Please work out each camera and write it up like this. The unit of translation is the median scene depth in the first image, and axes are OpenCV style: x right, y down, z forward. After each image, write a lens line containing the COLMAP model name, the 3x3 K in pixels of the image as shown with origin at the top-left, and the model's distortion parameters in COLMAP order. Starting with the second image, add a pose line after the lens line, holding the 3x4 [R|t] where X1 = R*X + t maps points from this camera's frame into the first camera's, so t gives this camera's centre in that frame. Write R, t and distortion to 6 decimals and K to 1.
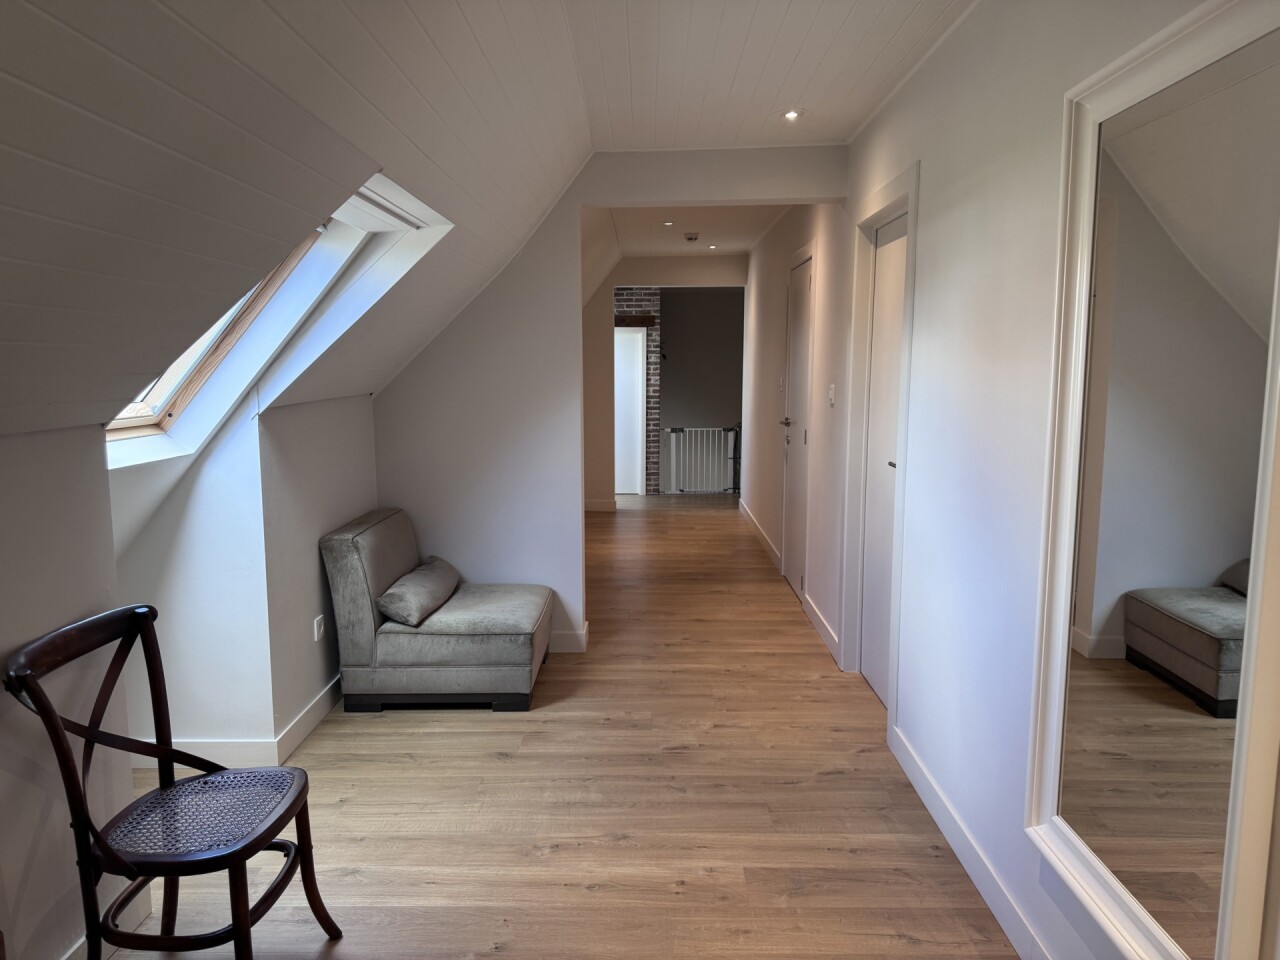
lens RADIAL K [[908.7, 0, 640.3], [0, 908.7, 487.8], [0, 0, 1]] dist [0.034113, -0.007548]
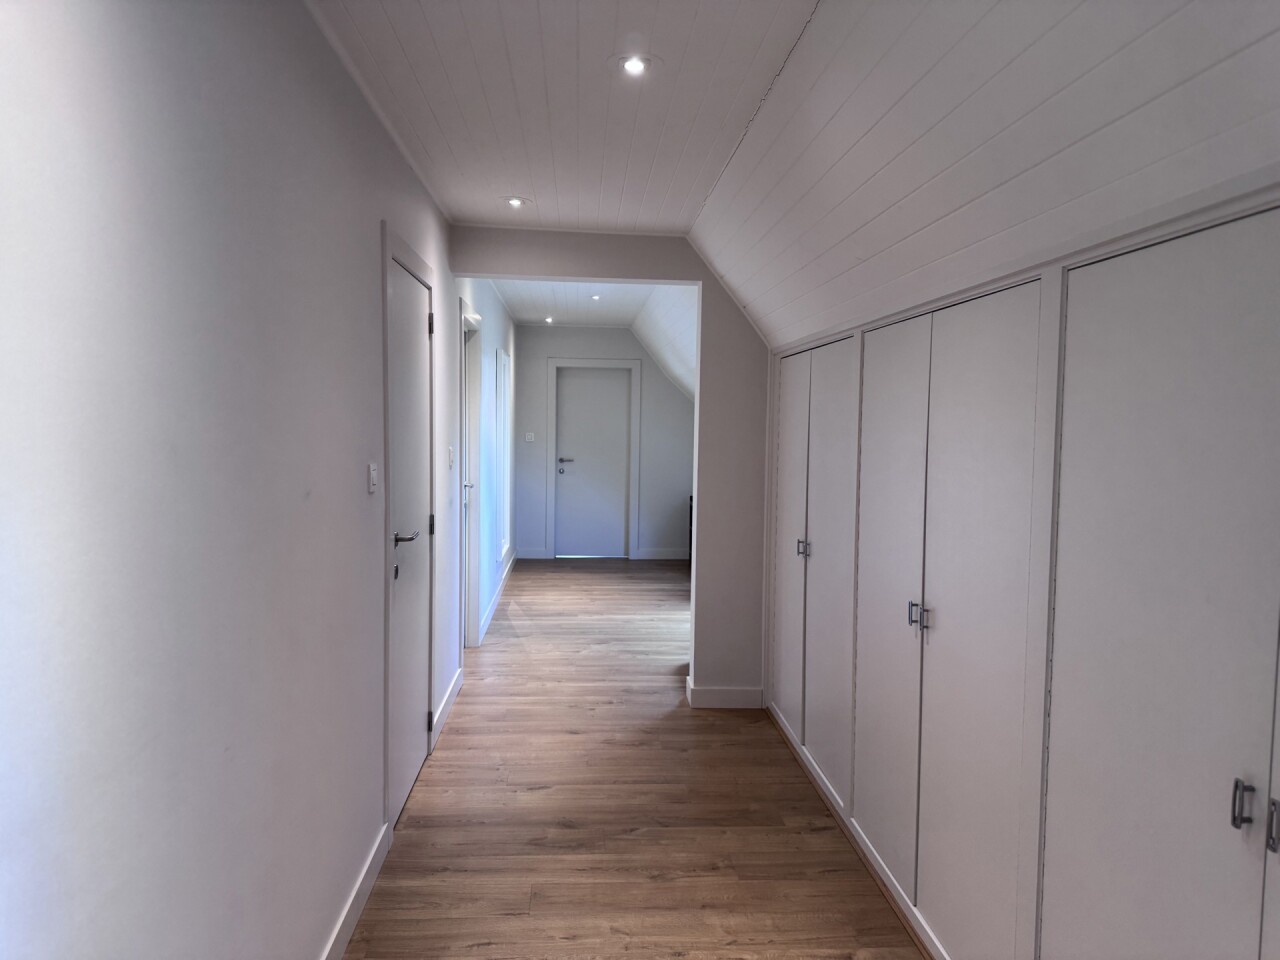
lens RADIAL K [[908.7, 0, 640.3], [0, 908.7, 487.8], [0, 0, 1]] dist [0.034113, -0.007548]
pose [[-0.997097, 0.013393, -0.074957, 0.072130], [-0.002267, 0.978751, 0.205038, -0.277050], [0.076111, 0.204612, -0.975880, 2.011848]]
